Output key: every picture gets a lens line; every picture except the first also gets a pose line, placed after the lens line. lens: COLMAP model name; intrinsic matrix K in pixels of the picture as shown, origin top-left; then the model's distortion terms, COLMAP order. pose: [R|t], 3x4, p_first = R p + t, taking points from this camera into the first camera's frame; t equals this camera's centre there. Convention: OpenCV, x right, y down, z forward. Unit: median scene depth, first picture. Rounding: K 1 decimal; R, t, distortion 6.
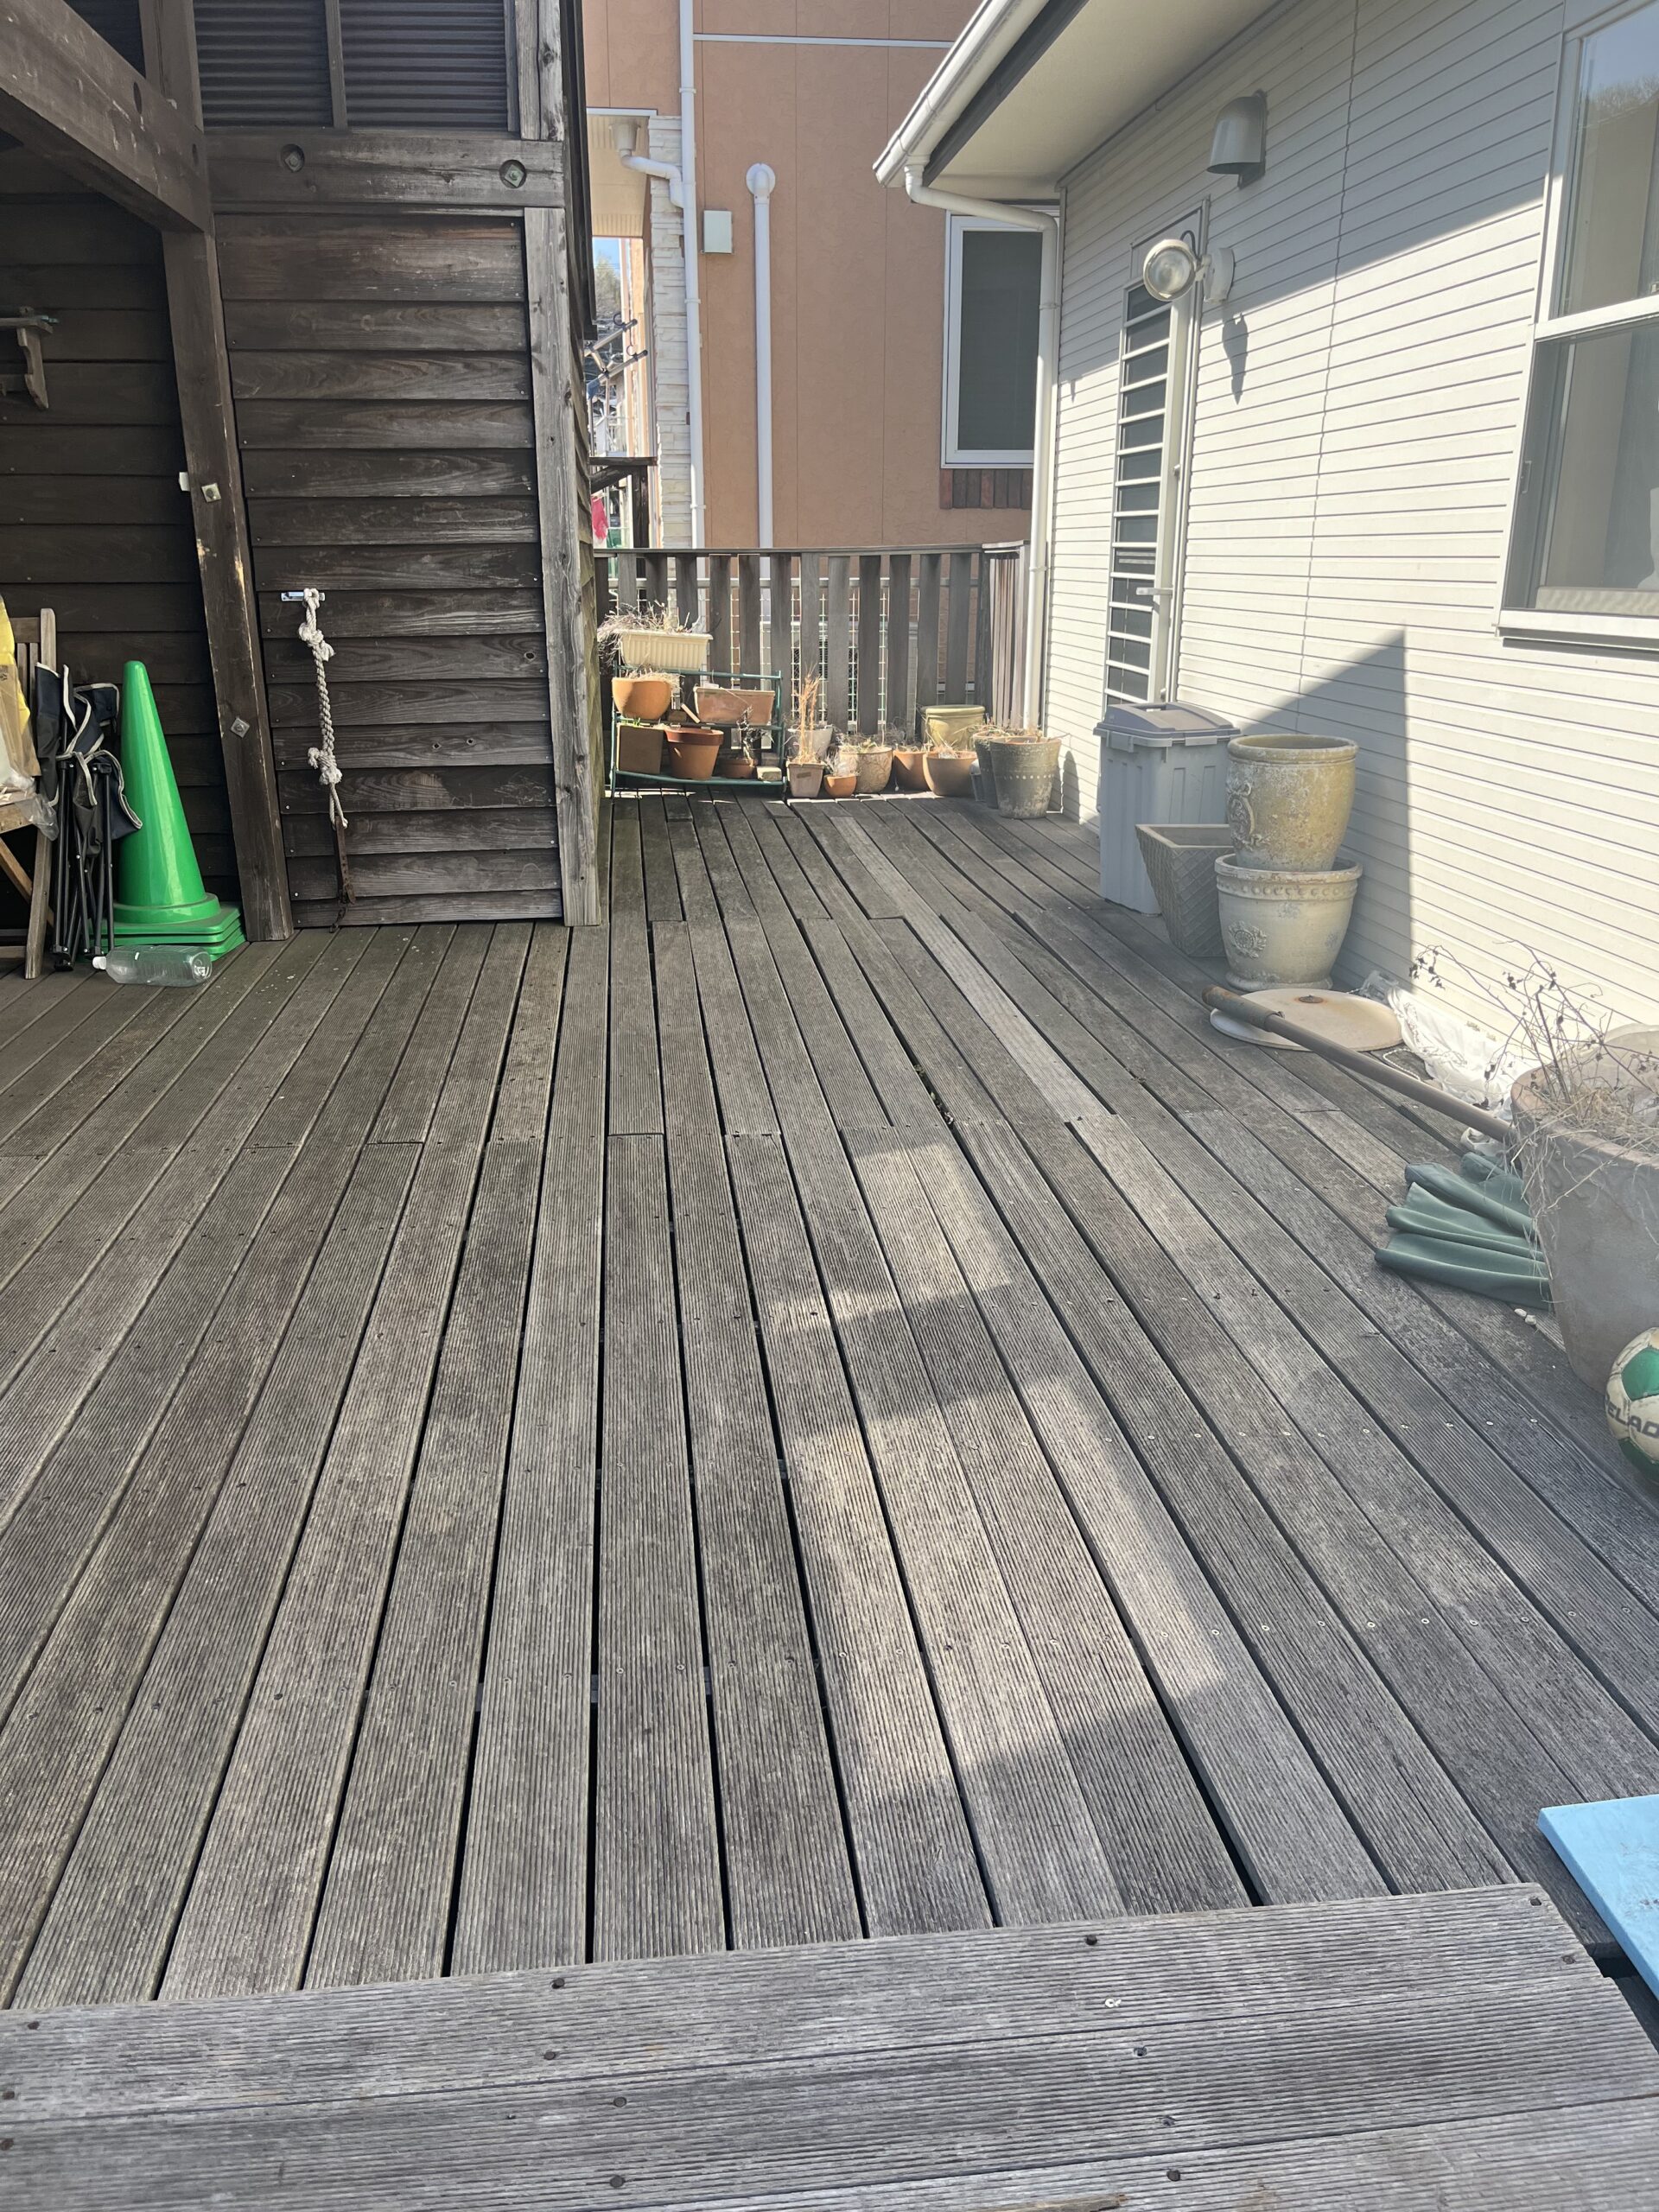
lens RADIAL K [[1674.7, 0, 818.4], [0, 1674.7, 1109.4], [0, 0, 1]] dist [0.056294, -0.073017]
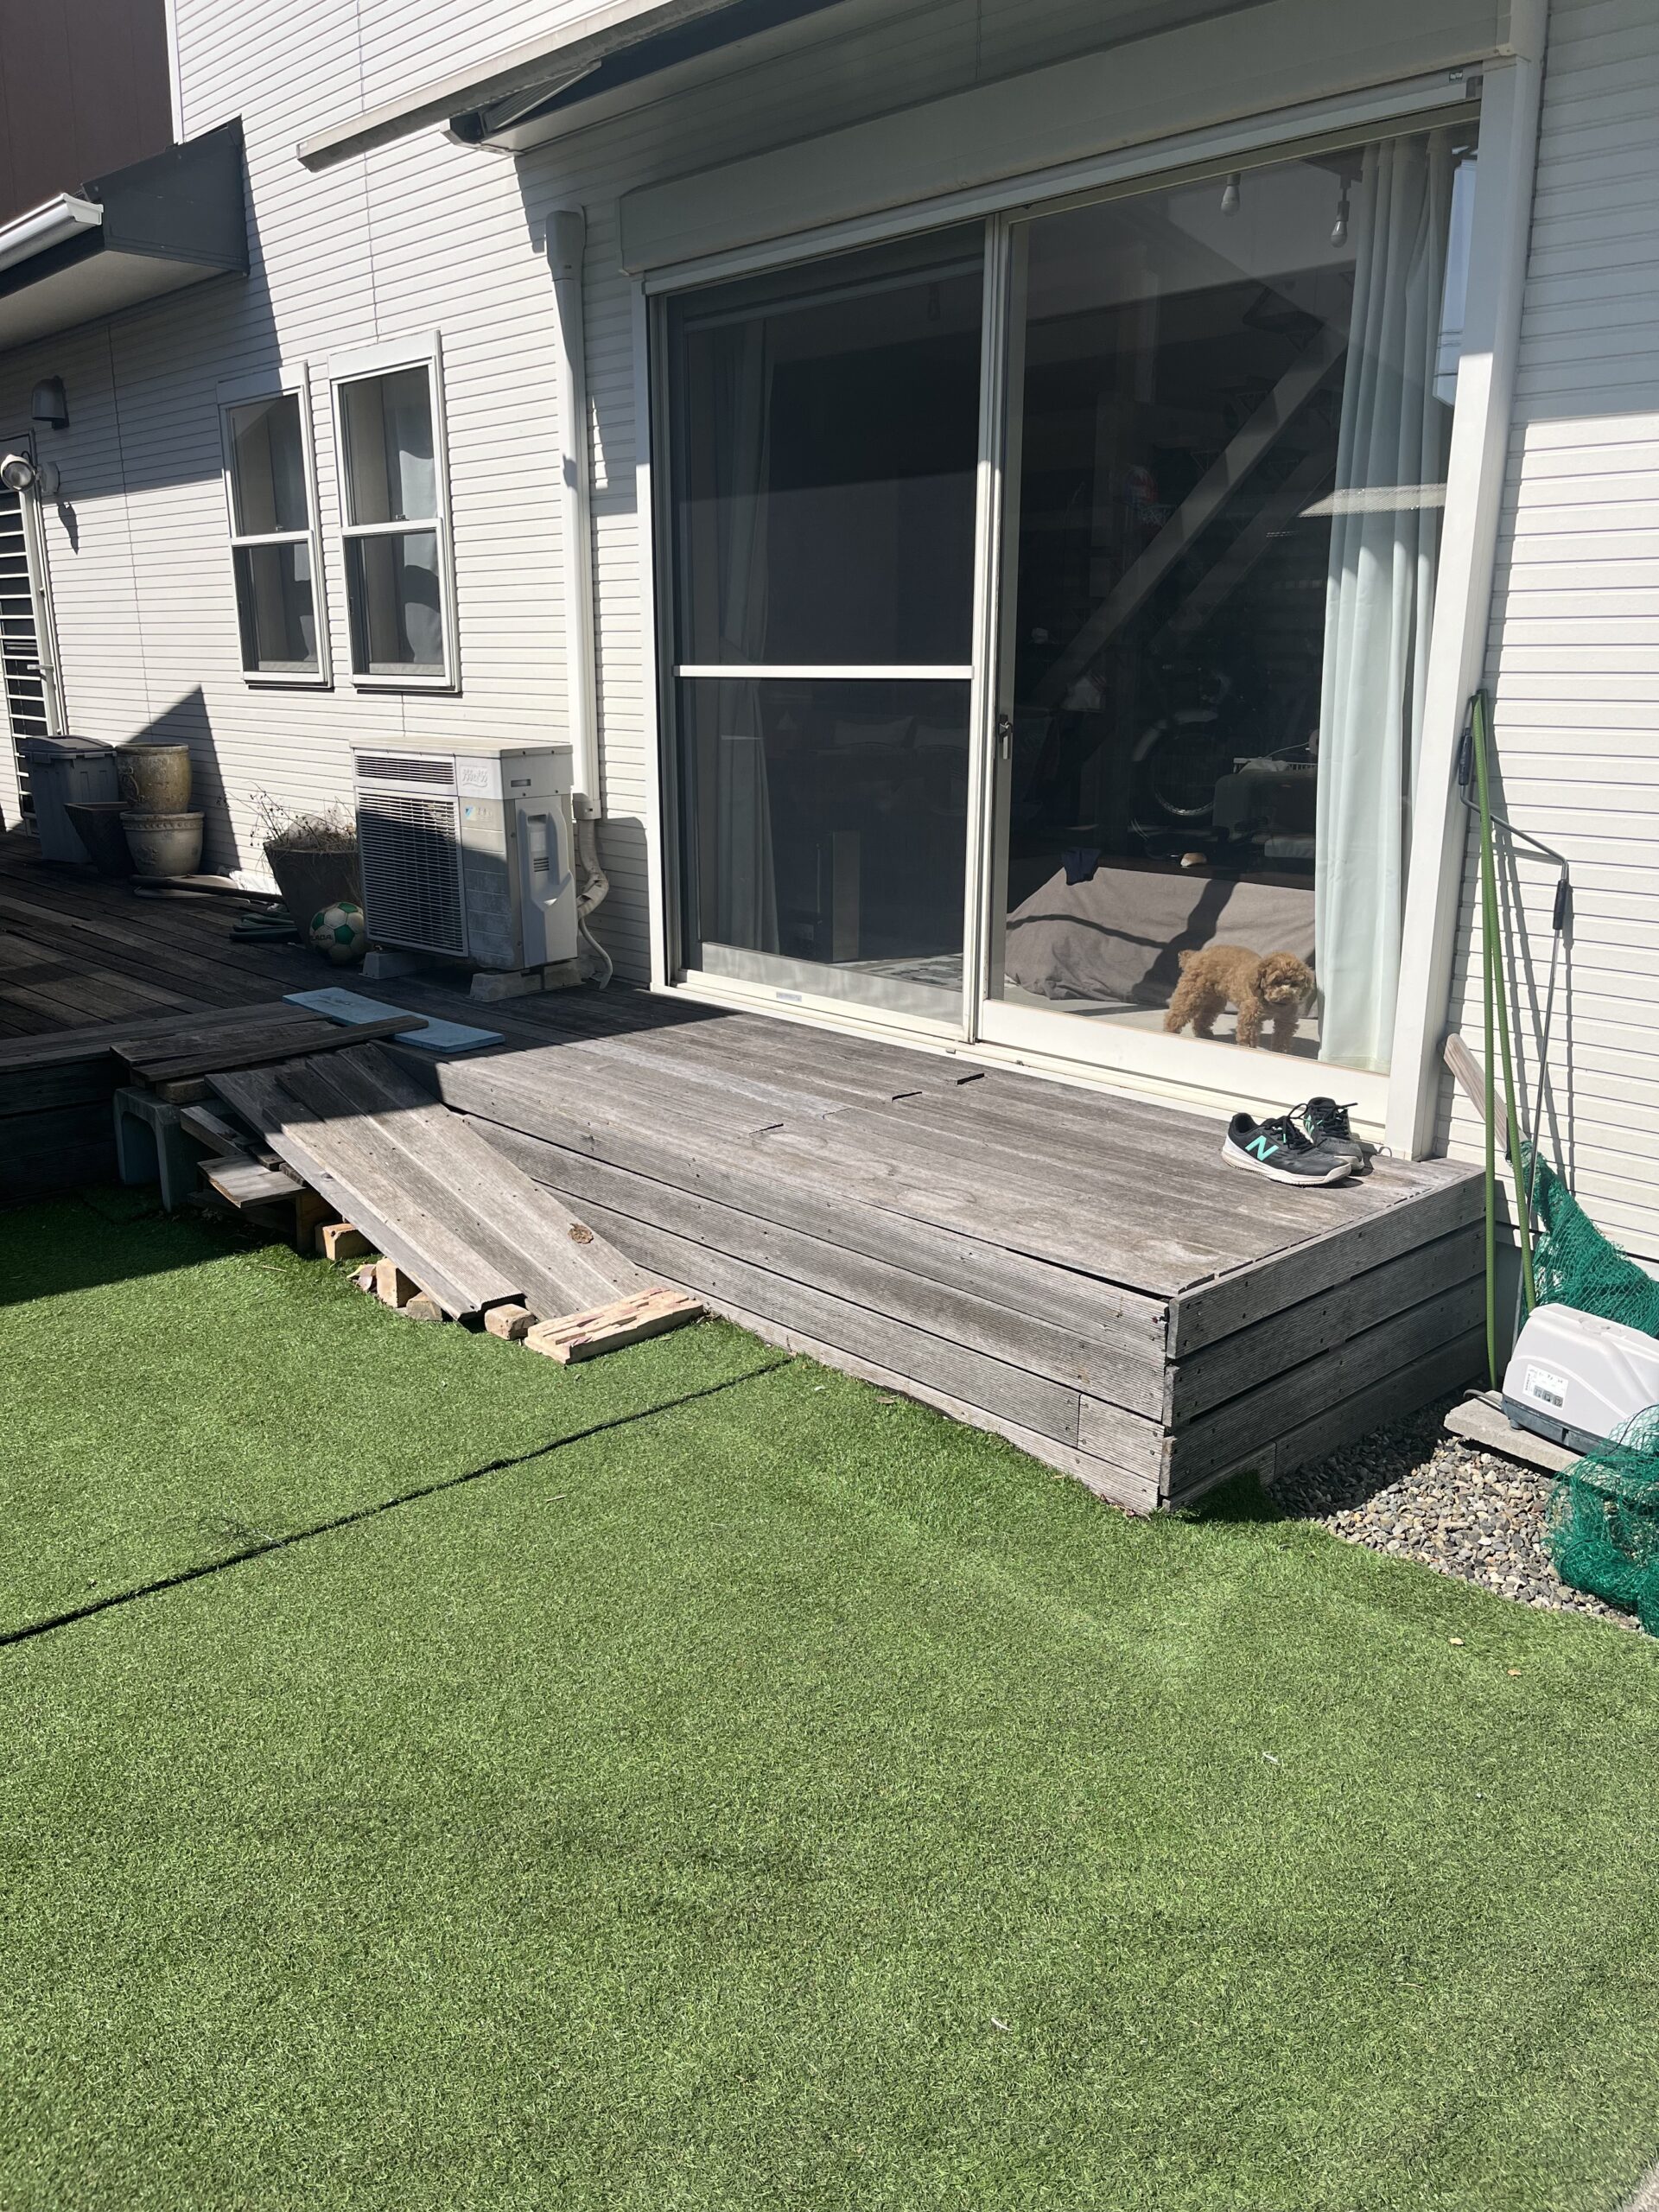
lens RADIAL K [[1674.7, 0, 825.8], [0, 1674.7, 1127.4], [0, 0, 1]] dist [0.056294, -0.073017]
pose [[0.797499, -0.157219, 0.582475, -0.227320], [0.182871, 0.983023, 0.014955, 0.251258], [-0.574938, 0.094591, 0.812711, -0.739039]]
